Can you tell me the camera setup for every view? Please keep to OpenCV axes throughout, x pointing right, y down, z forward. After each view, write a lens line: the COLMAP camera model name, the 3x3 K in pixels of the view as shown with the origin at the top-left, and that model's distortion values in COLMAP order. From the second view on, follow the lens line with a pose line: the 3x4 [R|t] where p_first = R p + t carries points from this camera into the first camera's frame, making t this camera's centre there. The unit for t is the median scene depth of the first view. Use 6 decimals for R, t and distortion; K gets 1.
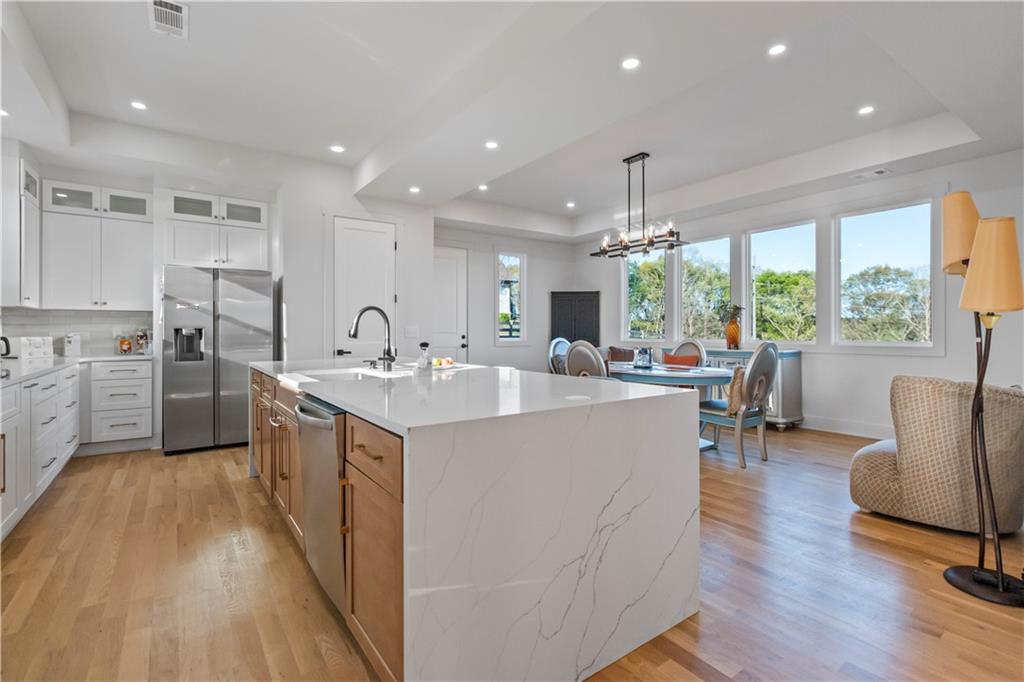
lens RADIAL K [[475.1, 0, 507.4], [0, 475.1, 332.5], [0, 0, 1]] dist [0.000753, 0.000222]
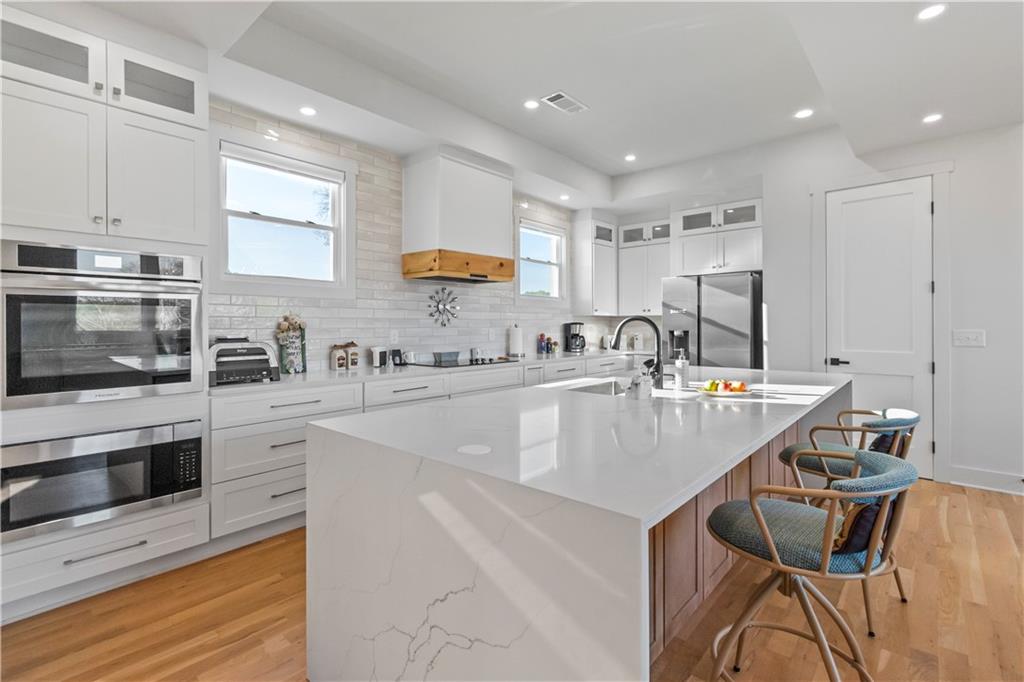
lens RADIAL K [[472.0, 0, 509.8], [0, 472.0, 324.0], [0, 0, 1]] dist [-0.001214, -0.000193]
pose [[0.224328, -0.000671, -0.974513, 0.328788], [-0.000851, 0.999999, -0.000884, -0.021811], [0.974513, 0.001027, 0.224328, 0.327382]]
